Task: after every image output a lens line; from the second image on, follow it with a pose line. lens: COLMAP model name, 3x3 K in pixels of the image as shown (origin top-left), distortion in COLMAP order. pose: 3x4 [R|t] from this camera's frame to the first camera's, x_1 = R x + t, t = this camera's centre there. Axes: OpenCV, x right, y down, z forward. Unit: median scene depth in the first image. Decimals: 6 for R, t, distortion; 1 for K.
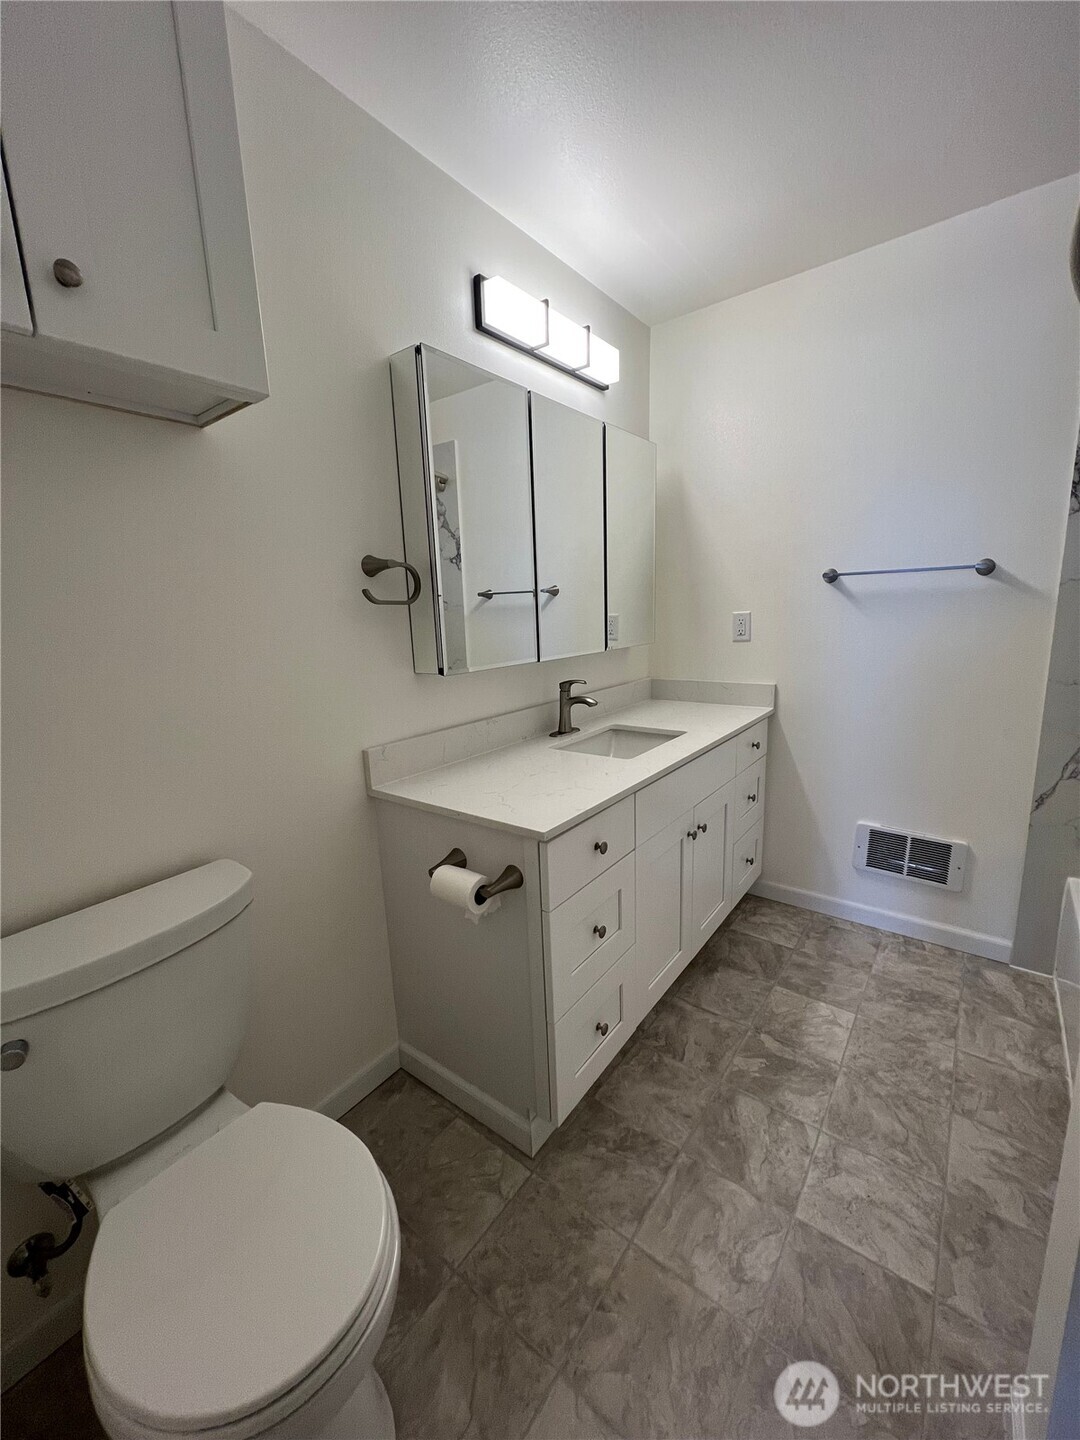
lens RADIAL K [[573.3, 0, 544.1], [0, 573.3, 722.4], [0, 0, 1]] dist [-0.002999, 0.000735]
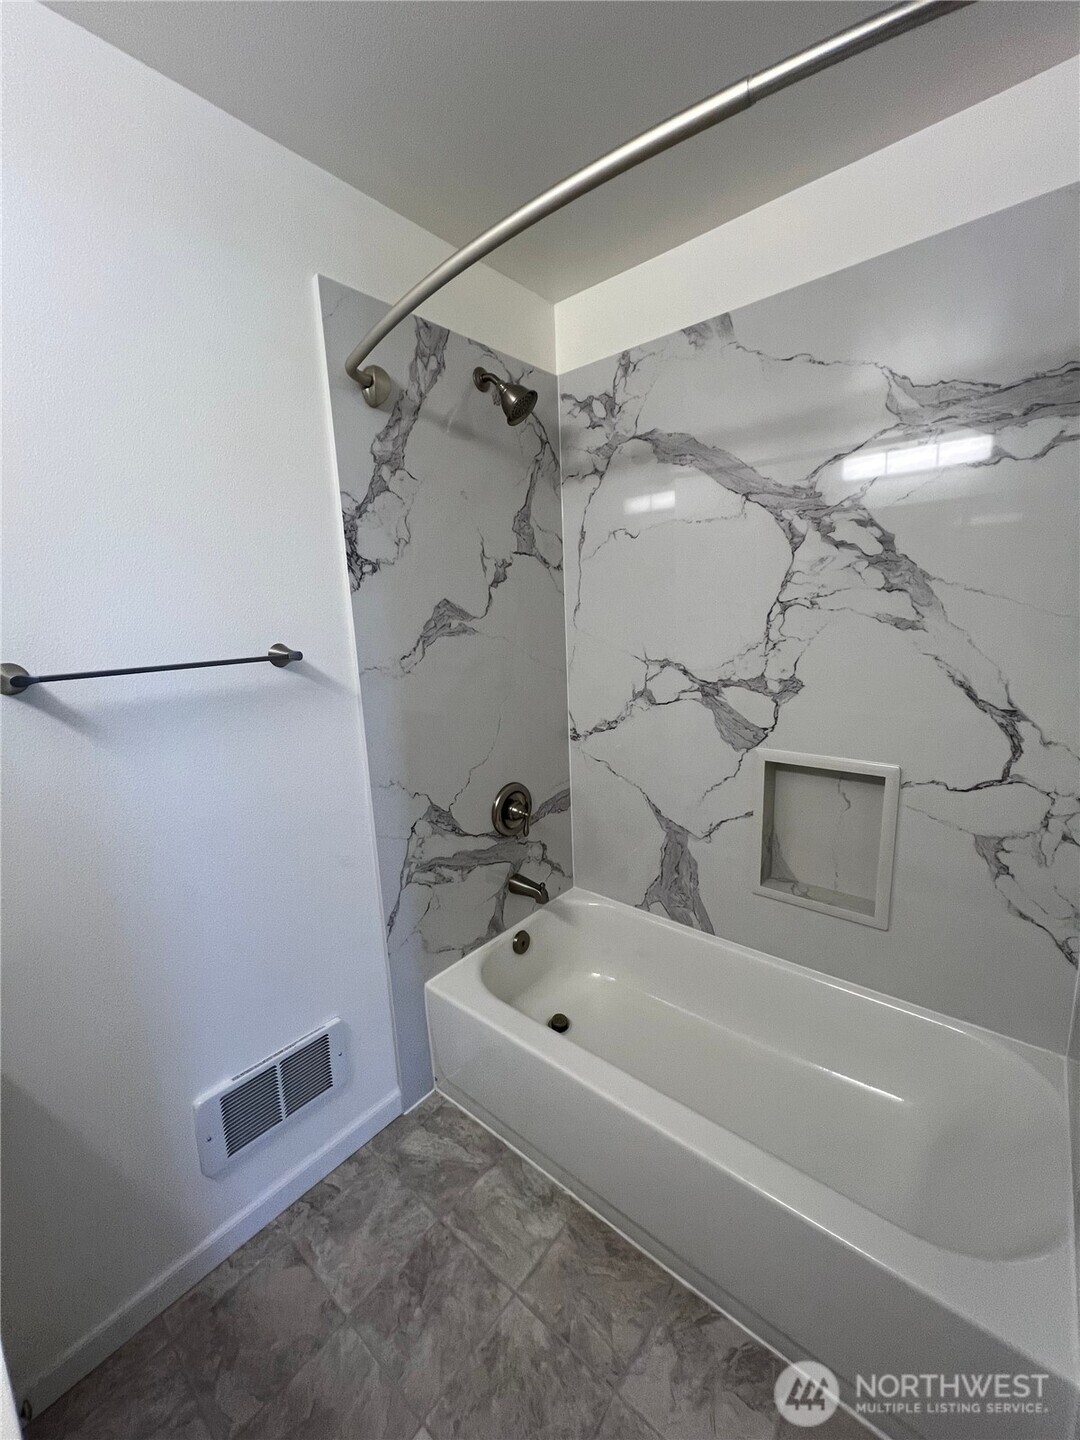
lens RADIAL K [[573.3, 0, 533.5], [0, 573.3, 710.7], [0, 0, 1]] dist [-0.002999, 0.000735]
pose [[0.043351, -0.145285, 0.988440, 0.073205], [0.230716, 0.964083, 0.131586, -0.217303], [-0.972055, 0.222344, 0.075314, 0.620603]]
